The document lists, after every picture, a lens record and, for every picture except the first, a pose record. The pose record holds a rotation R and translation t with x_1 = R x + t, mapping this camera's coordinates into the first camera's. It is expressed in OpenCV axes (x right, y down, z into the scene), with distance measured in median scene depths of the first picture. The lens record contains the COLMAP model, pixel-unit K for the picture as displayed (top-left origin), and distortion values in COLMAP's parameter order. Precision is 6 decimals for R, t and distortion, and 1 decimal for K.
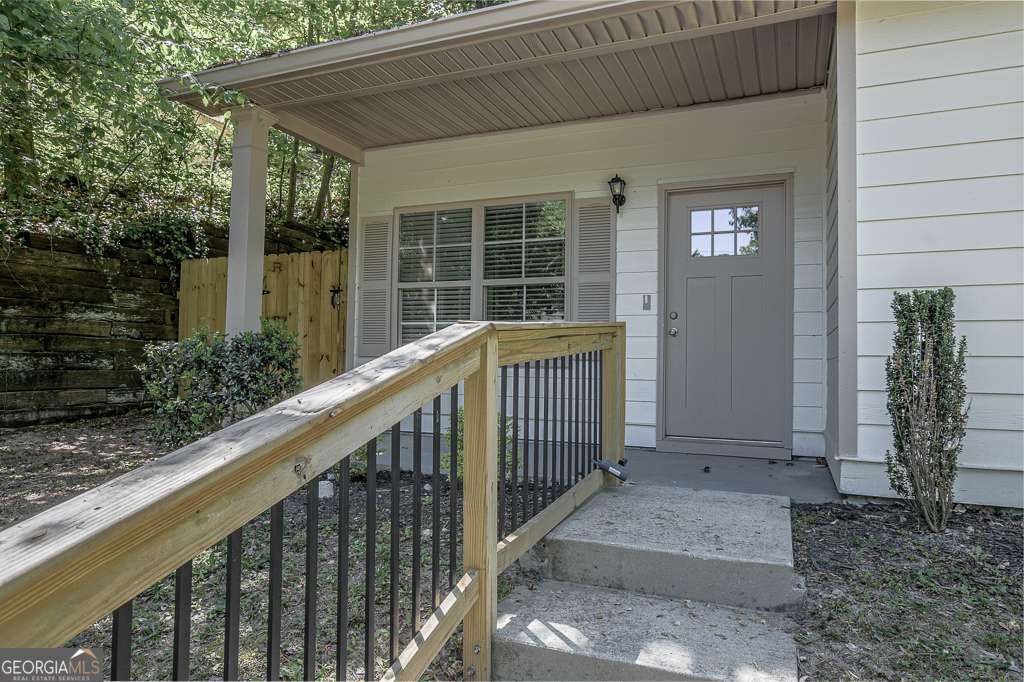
lens RADIAL K [[663.9, 0, 512.0], [0, 663.9, 341.0], [0, 0, 1]] dist [0.004829, 0.001847]
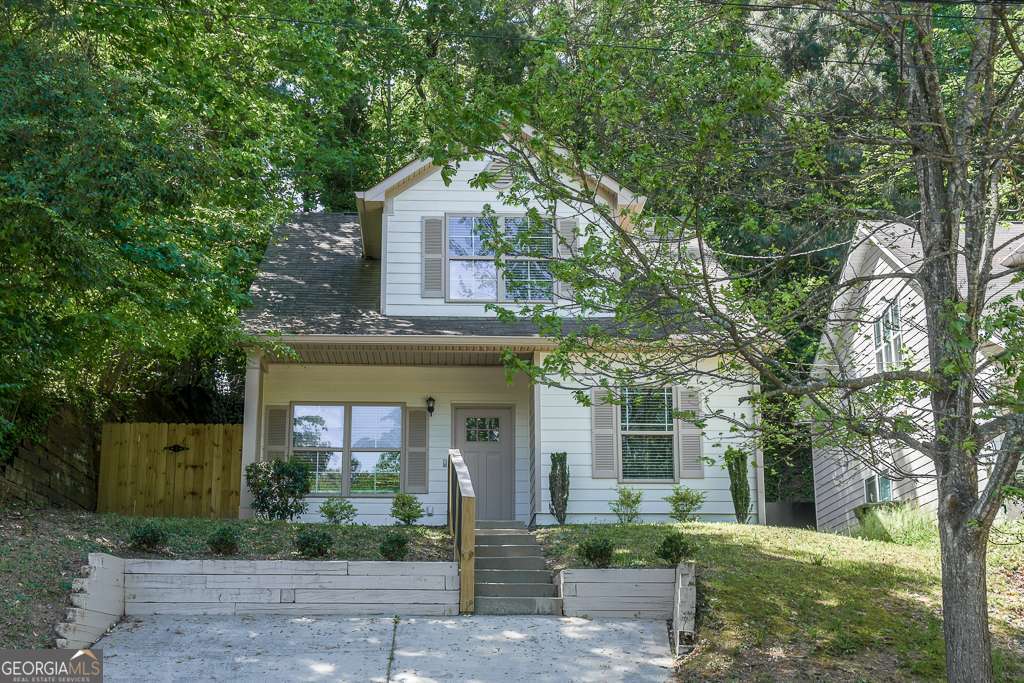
lens RADIAL K [[1428.9, 0, 512.0], [0, 1428.9, 341.5], [0, 0, 1]] dist [-0.067142, -0.007419]
pose [[0.902706, 0.089951, 0.420750, -1.377466], [0.001759, 0.977122, -0.212671, 0.472685], [-0.430254, 0.192719, 0.881896, -2.766159]]
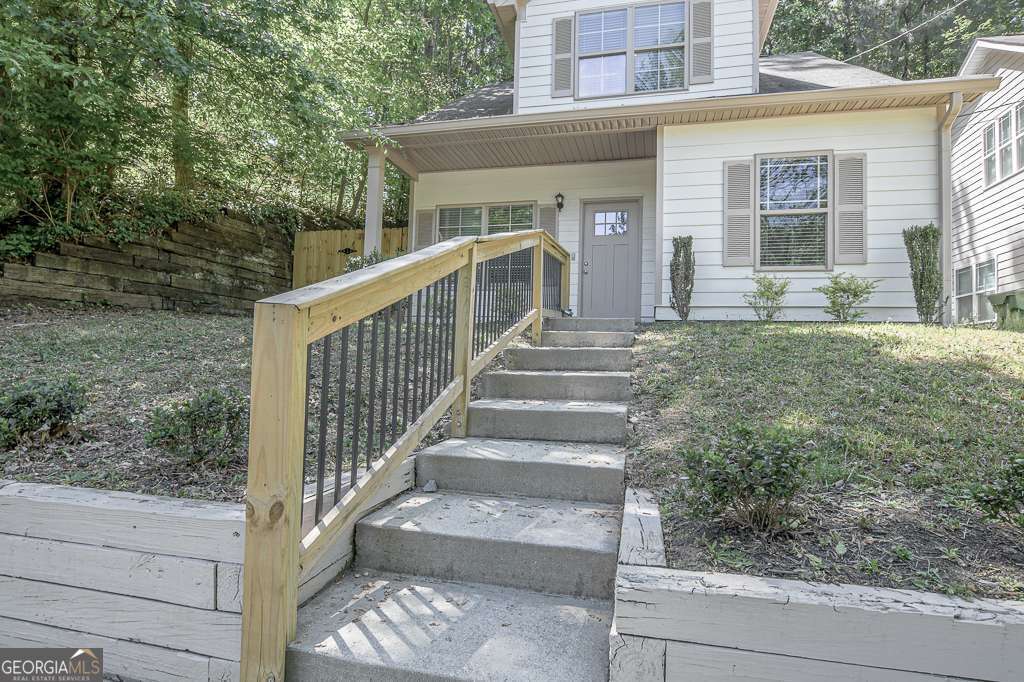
lens RADIAL K [[561.4, 0, 513.4], [0, 561.4, 334.9], [0, 0, 1]] dist [-0.015910, -0.000473]
pose [[0.988867, 0.020993, 0.147316, -0.219789], [-0.018205, 0.999629, -0.020248, 0.213897], [-0.147686, 0.017341, 0.988882, -0.643130]]
